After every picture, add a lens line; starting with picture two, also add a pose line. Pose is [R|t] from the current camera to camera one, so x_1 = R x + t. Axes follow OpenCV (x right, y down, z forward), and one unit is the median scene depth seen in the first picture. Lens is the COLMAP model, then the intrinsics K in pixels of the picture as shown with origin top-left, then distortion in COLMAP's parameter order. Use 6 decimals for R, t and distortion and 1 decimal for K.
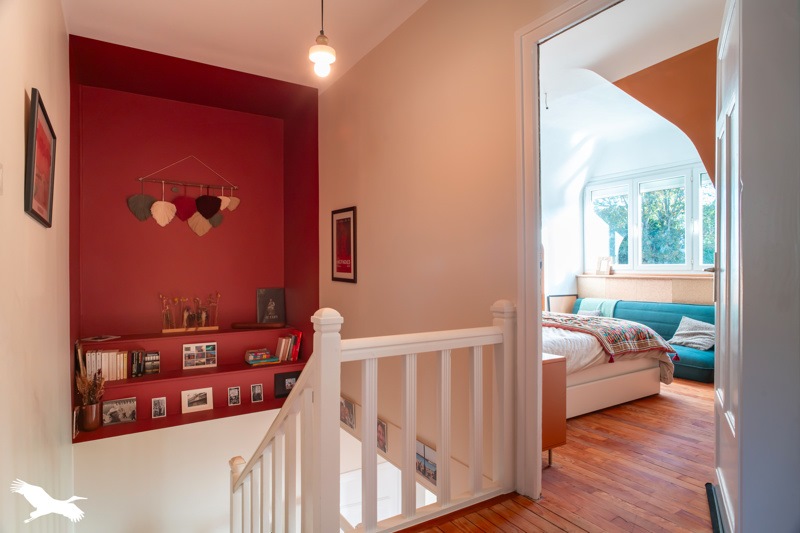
lens RADIAL K [[441.3, 0, 400.0], [0, 441.3, 266.5], [0, 0, 1]] dist [-0.013744, 0.002200]
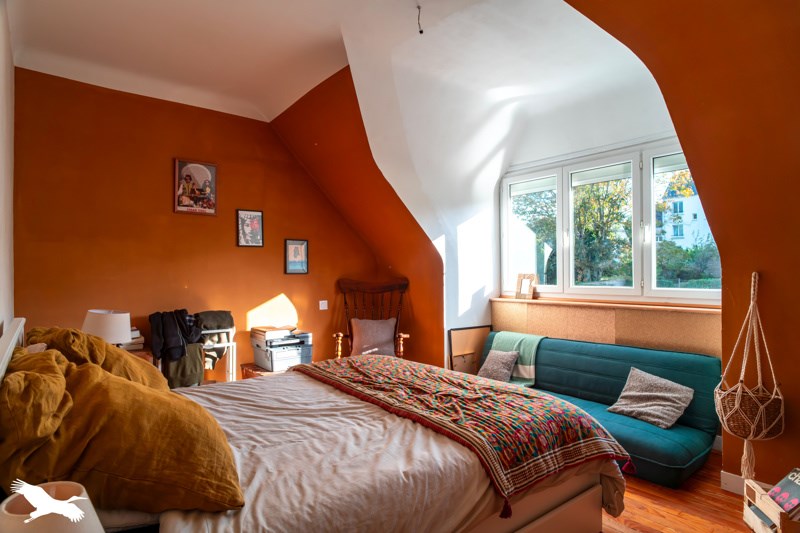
lens RADIAL K [[441.3, 0, 400.0], [0, 441.3, 266.5], [0, 0, 1]] dist [-0.013744, 0.002200]
pose [[0.993087, 0.006069, 0.117220, 0.179442], [-0.004264, 0.999869, -0.015644, -0.023532], [-0.117300, 0.015036, 0.992983, 0.312822]]
